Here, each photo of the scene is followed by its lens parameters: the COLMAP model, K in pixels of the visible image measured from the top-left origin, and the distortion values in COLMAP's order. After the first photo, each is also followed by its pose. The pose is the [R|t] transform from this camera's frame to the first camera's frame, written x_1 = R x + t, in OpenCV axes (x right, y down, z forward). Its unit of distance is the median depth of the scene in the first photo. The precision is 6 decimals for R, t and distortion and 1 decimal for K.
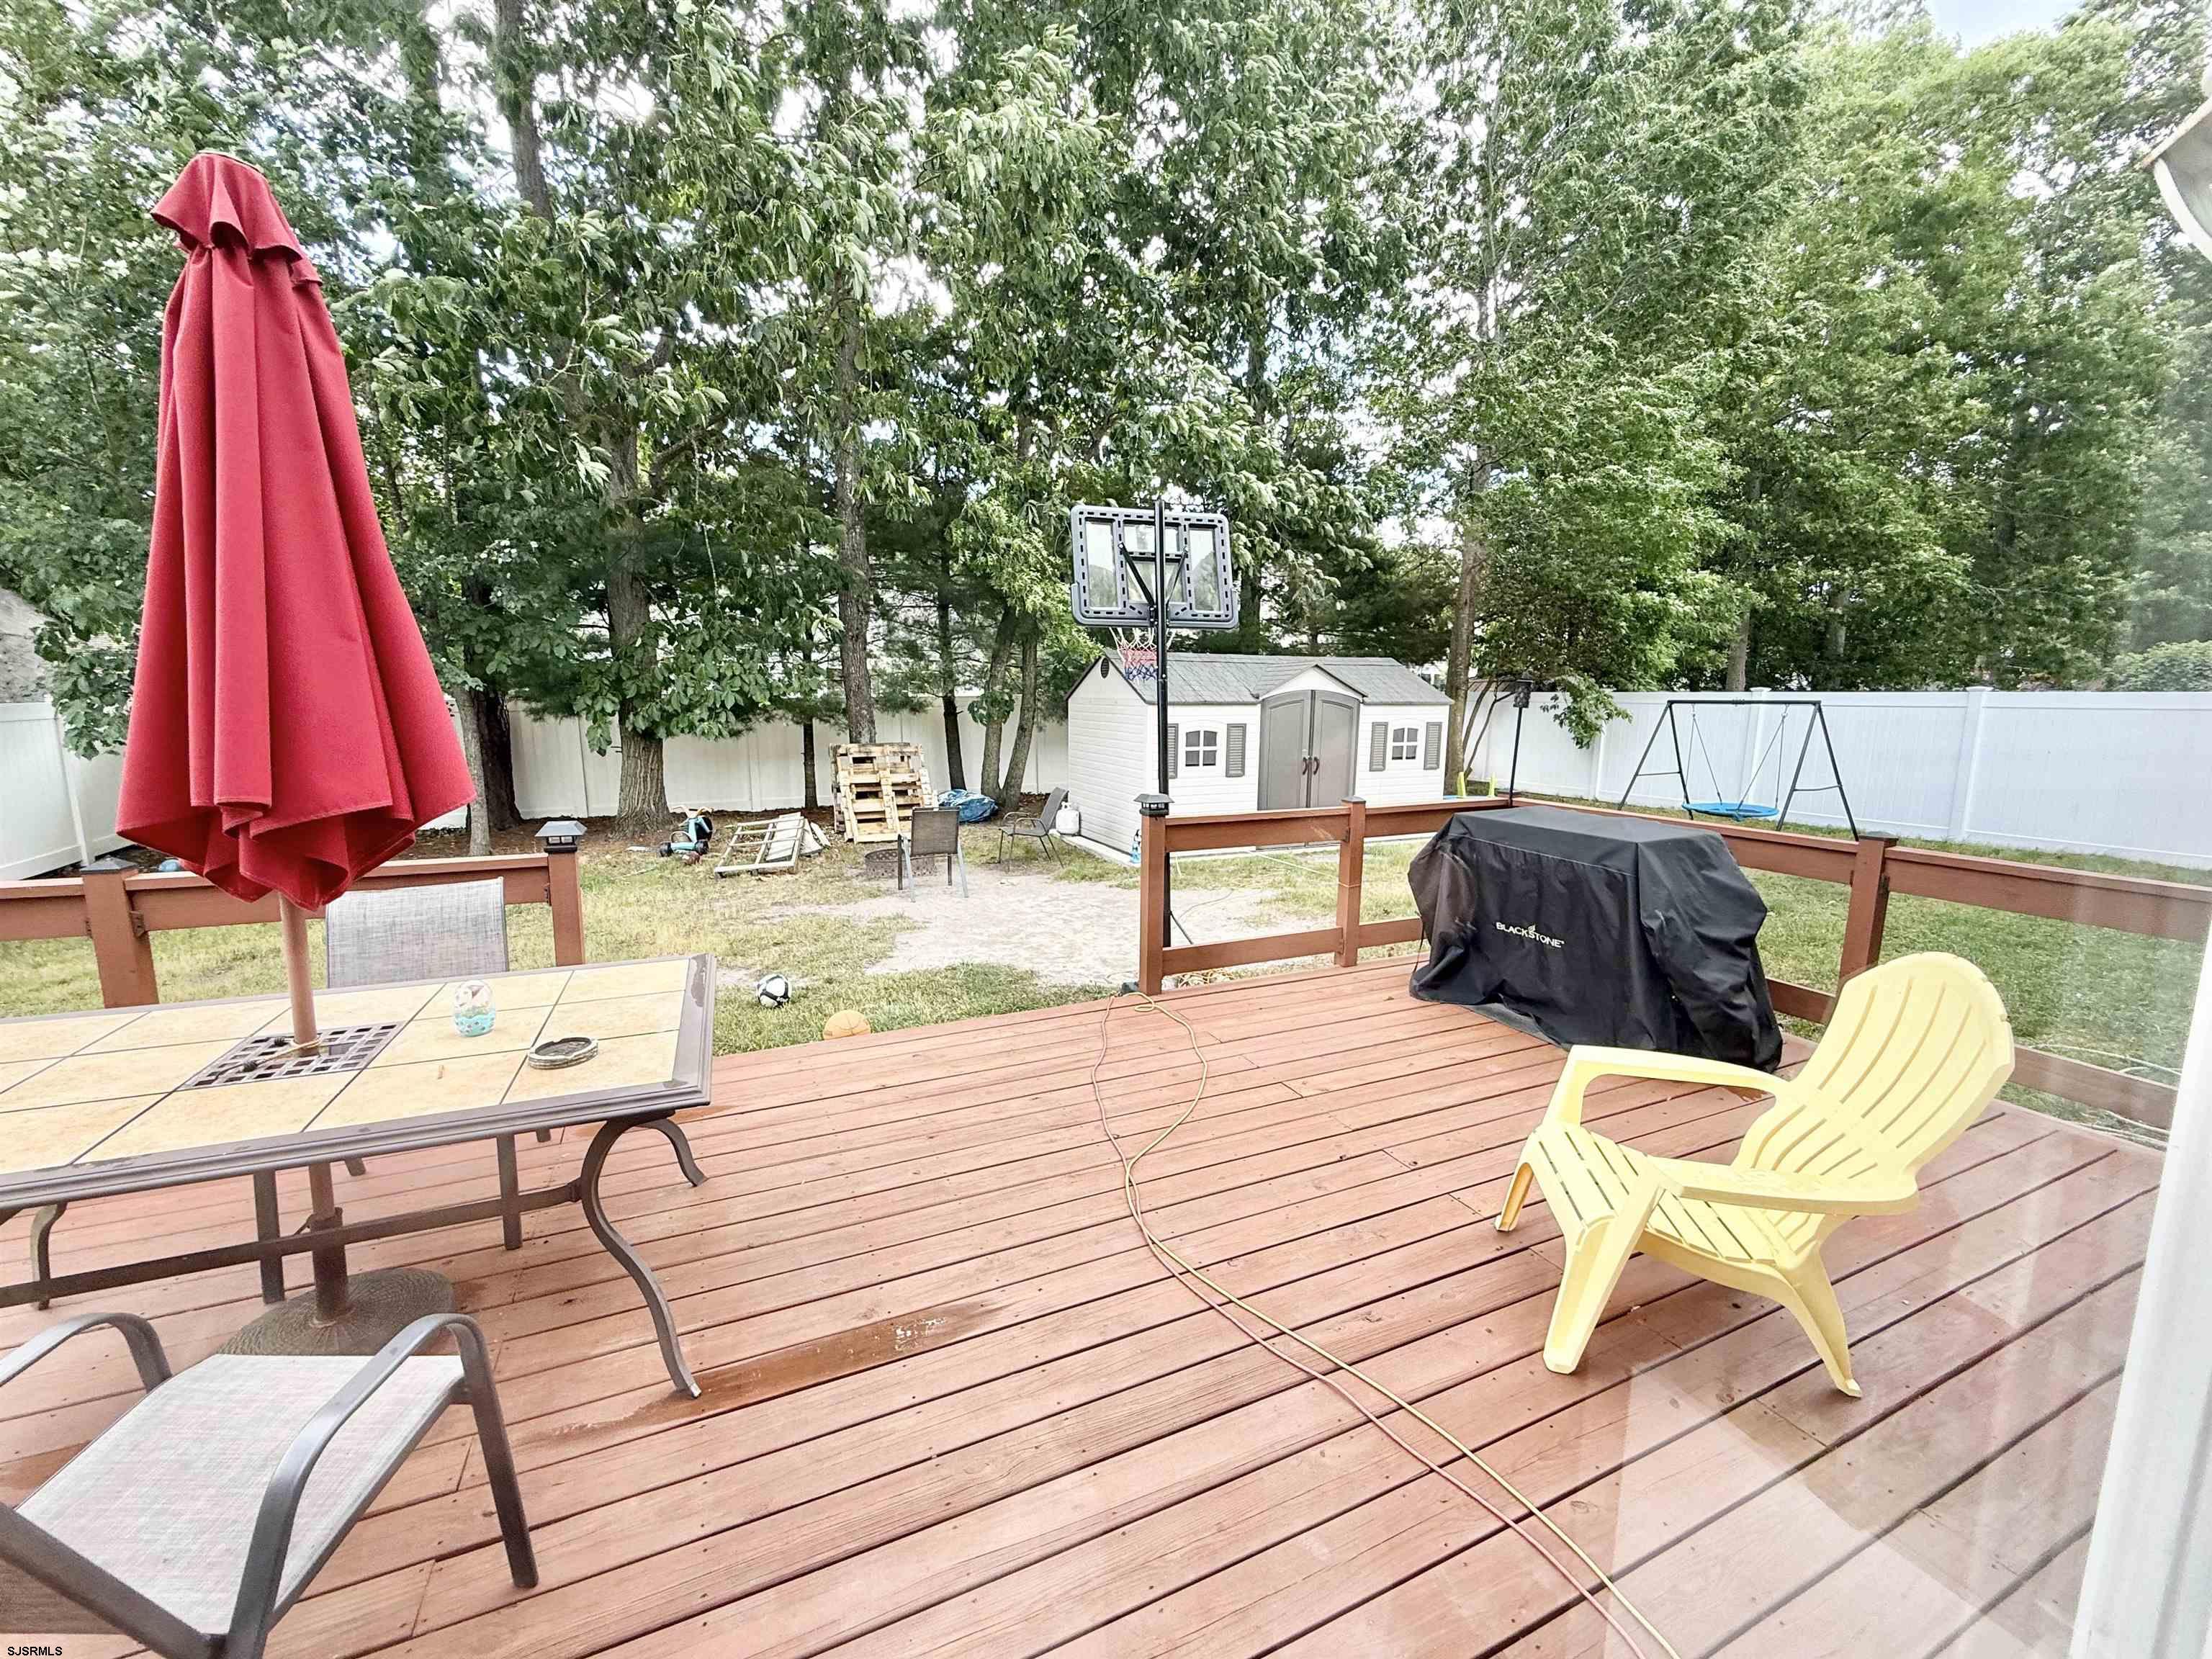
lens RADIAL K [[890.3, 0, 1102.3], [0, 890.3, 827.6], [0, 0, 1]] dist [-0.000511, 0.000800]
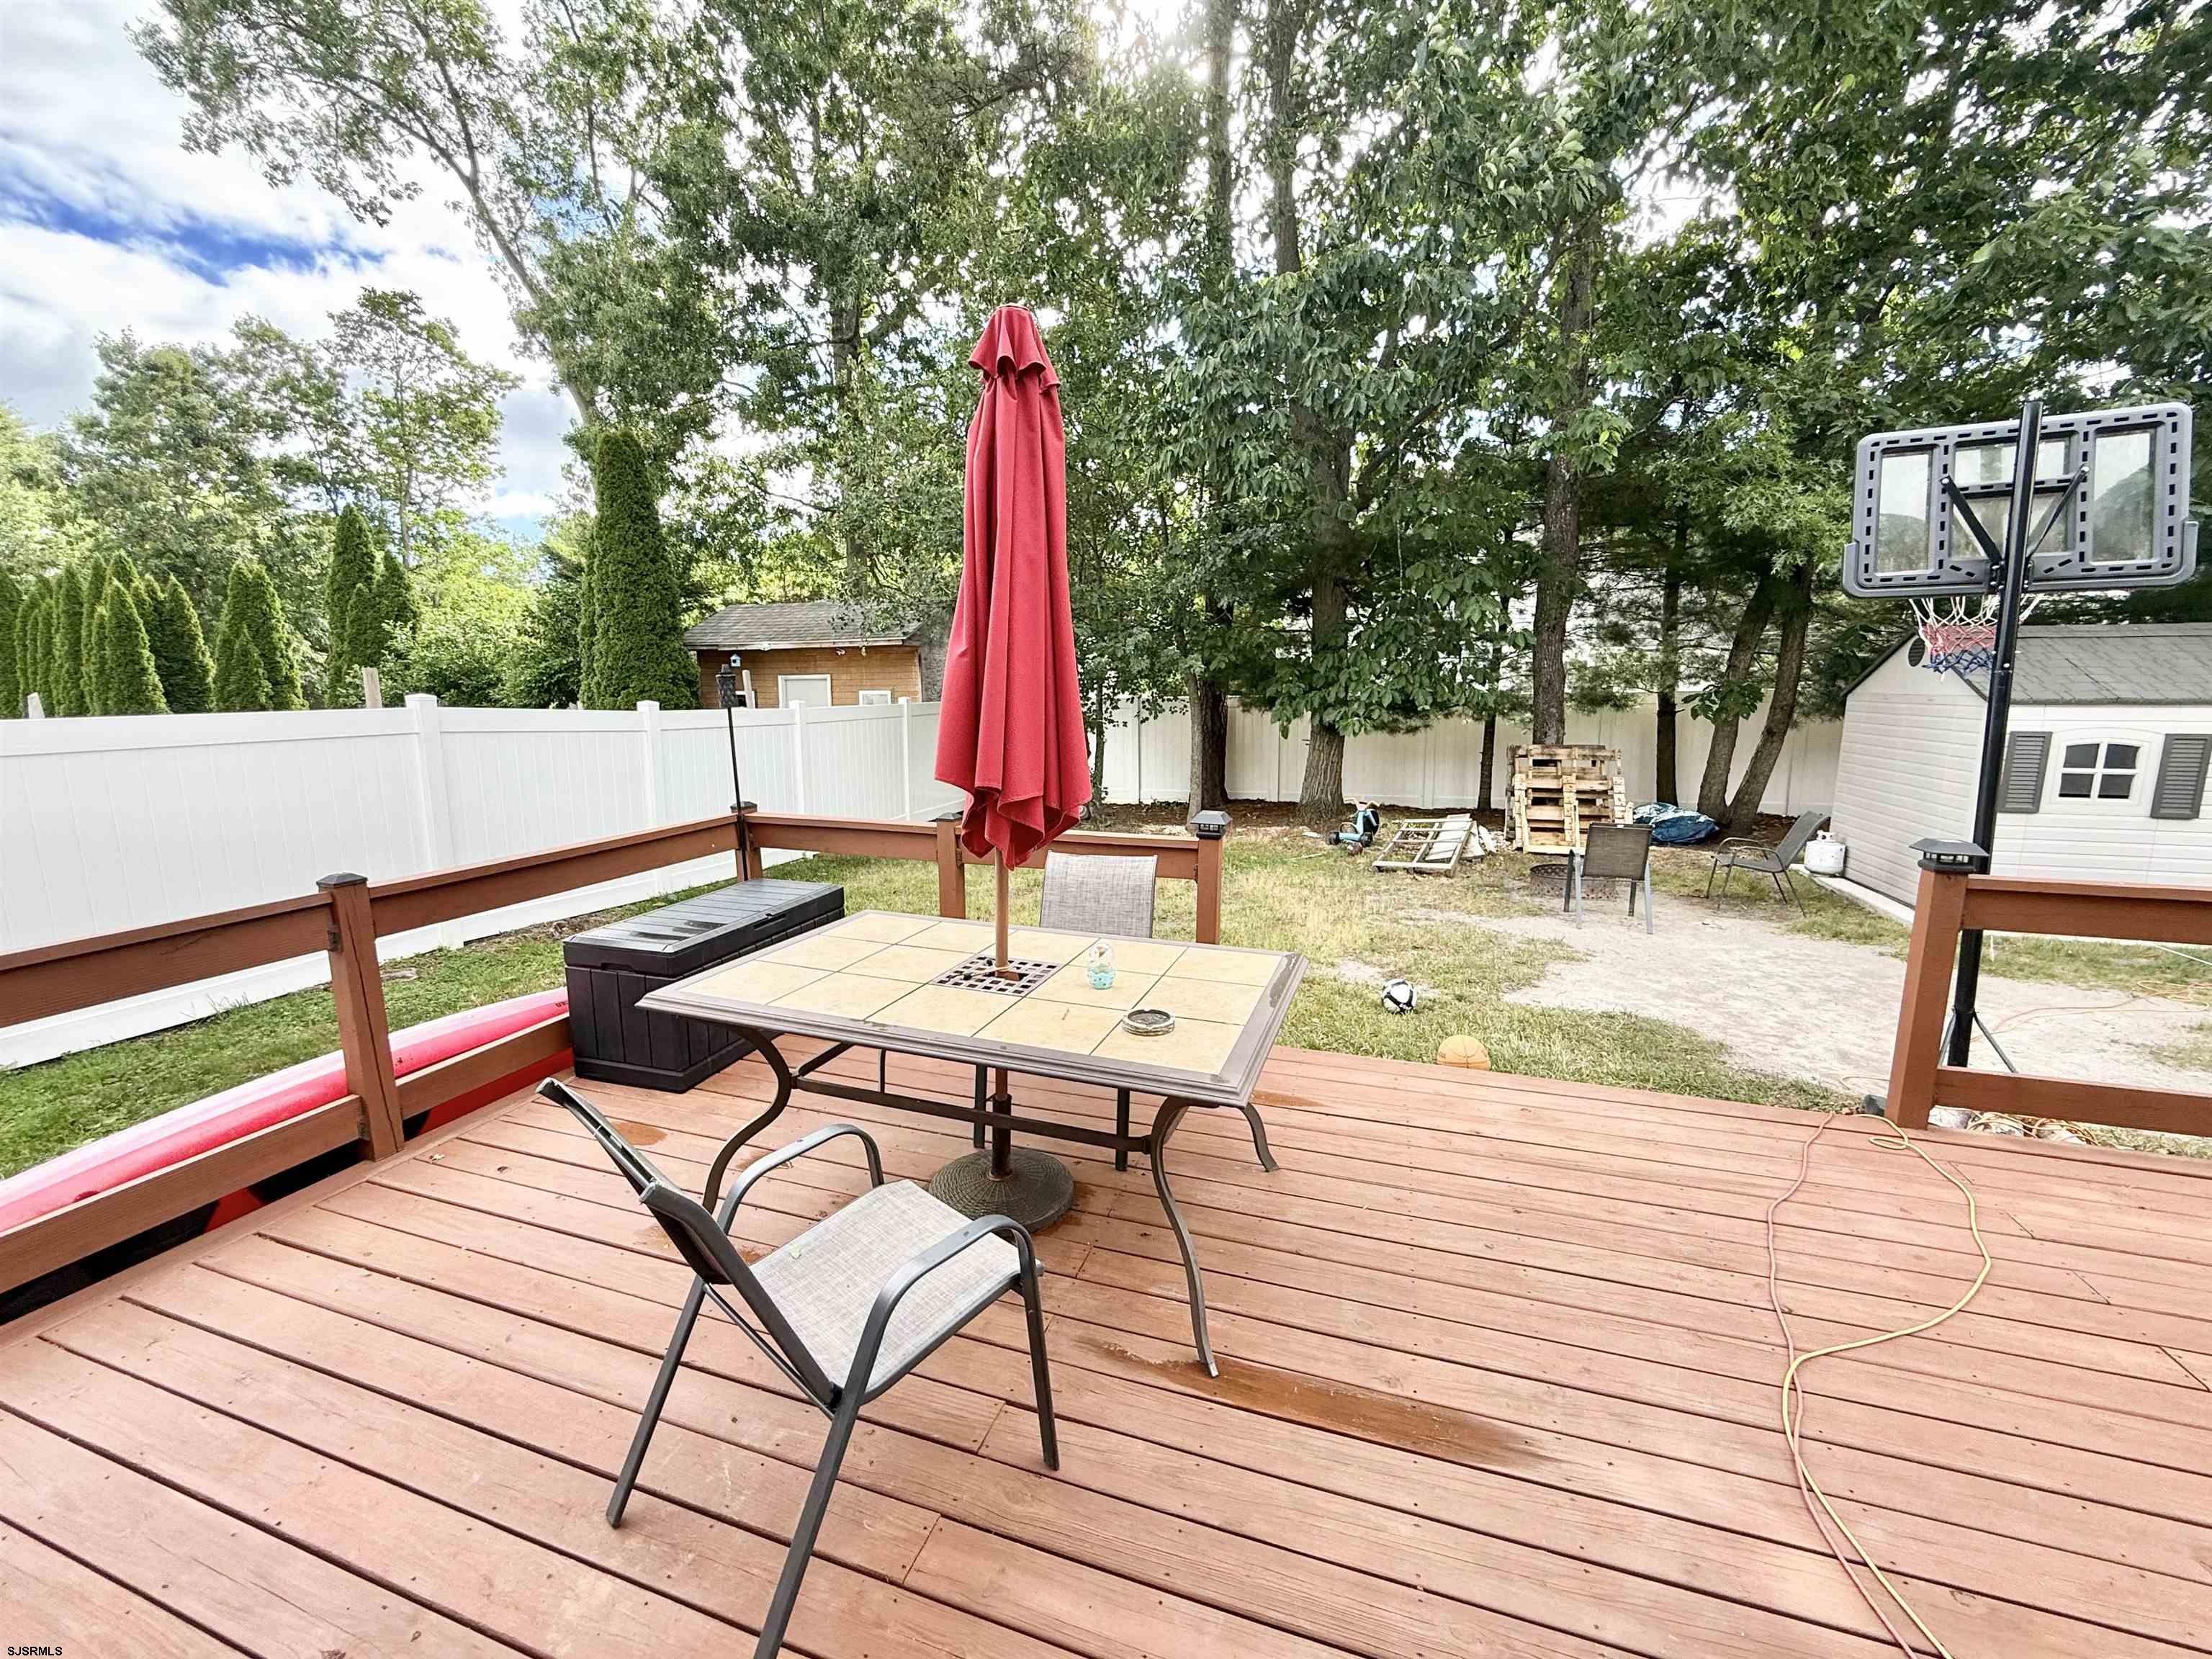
lens RADIAL K [[890.3, 0, 1093.5], [0, 890.3, 826.7], [0, 0, 1]] dist [-0.000511, 0.000800]
pose [[0.730434, 0.097277, -0.676020, 0.031916], [-0.092936, 0.994755, 0.042726, -0.013649], [0.676631, 0.031618, 0.735643, 0.040780]]
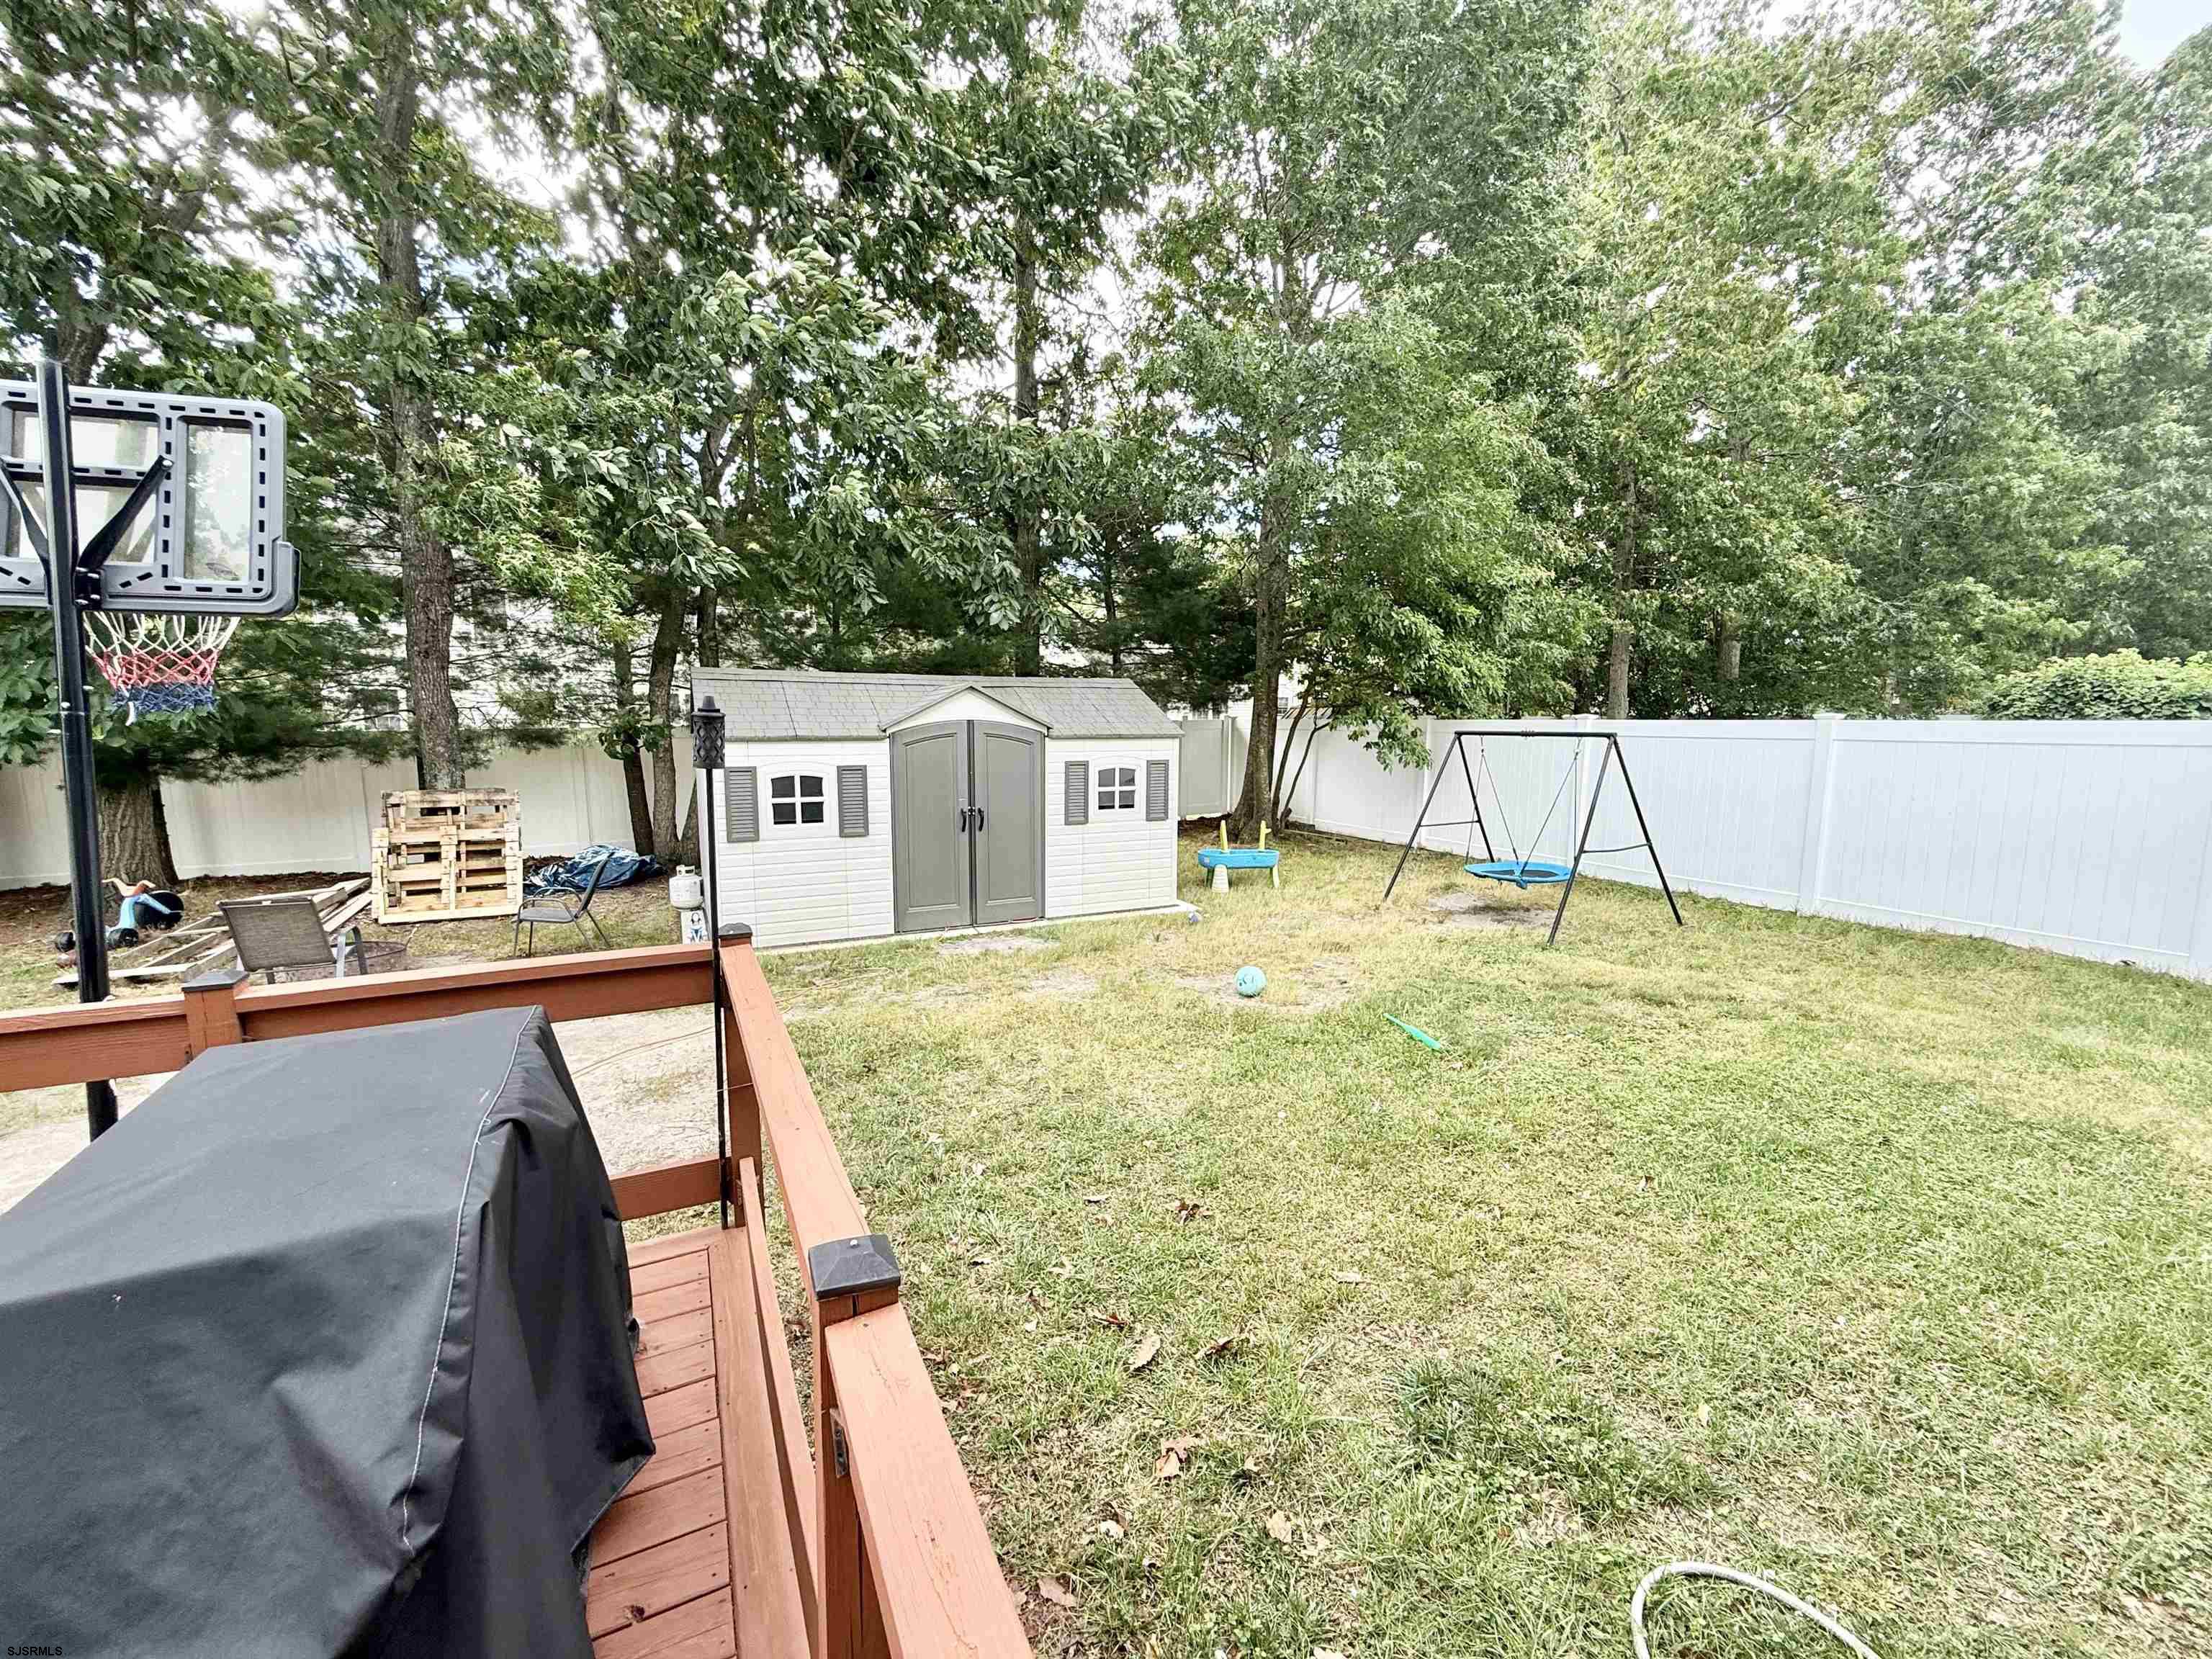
lens RADIAL K [[890.3, 0, 1095.9], [0, 890.3, 832.1], [0, 0, 1]] dist [-0.000511, 0.000800]
pose [[0.999584, -0.006450, 0.028103, 0.586122], [0.007081, 0.999723, -0.022429, -0.076015], [-0.027951, 0.022619, 0.999353, 0.438875]]
